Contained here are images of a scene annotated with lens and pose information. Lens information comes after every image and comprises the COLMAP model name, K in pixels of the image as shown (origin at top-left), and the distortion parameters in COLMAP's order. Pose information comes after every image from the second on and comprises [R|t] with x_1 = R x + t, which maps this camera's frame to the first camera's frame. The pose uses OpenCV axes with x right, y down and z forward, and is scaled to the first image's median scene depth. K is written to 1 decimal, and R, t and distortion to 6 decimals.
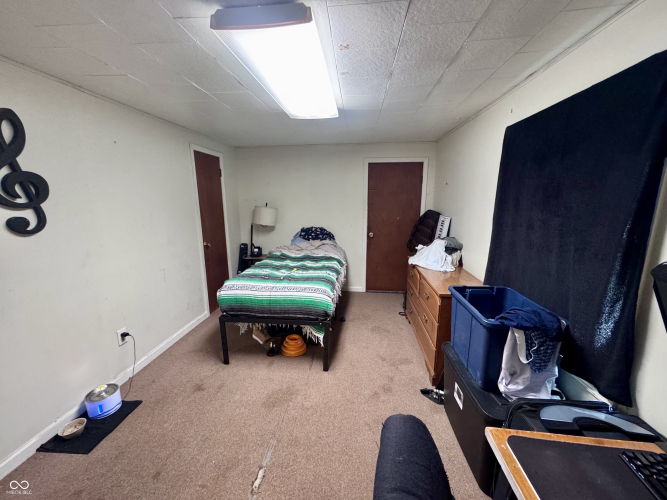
lens RADIAL K [[268.0, 0, 334.9], [0, 268.0, 250.6], [0, 0, 1]] dist [-0.000933, -0.000003]
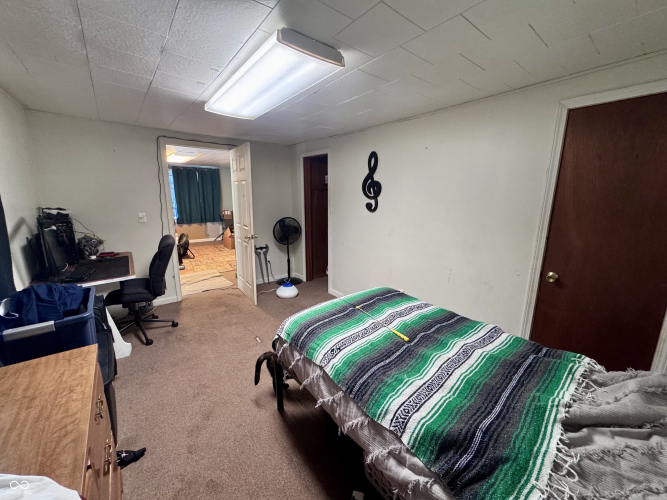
lens RADIAL K [[267.0, 0, 335.4], [0, 267.0, 248.9], [0, 0, 1]] dist [0.000001, -0.000052]
pose [[-0.726649, 0.133429, -0.673927, 0.504242], [-0.136123, 0.933547, 0.331603, -0.446234], [0.673388, 0.332696, -0.660199, 2.320080]]
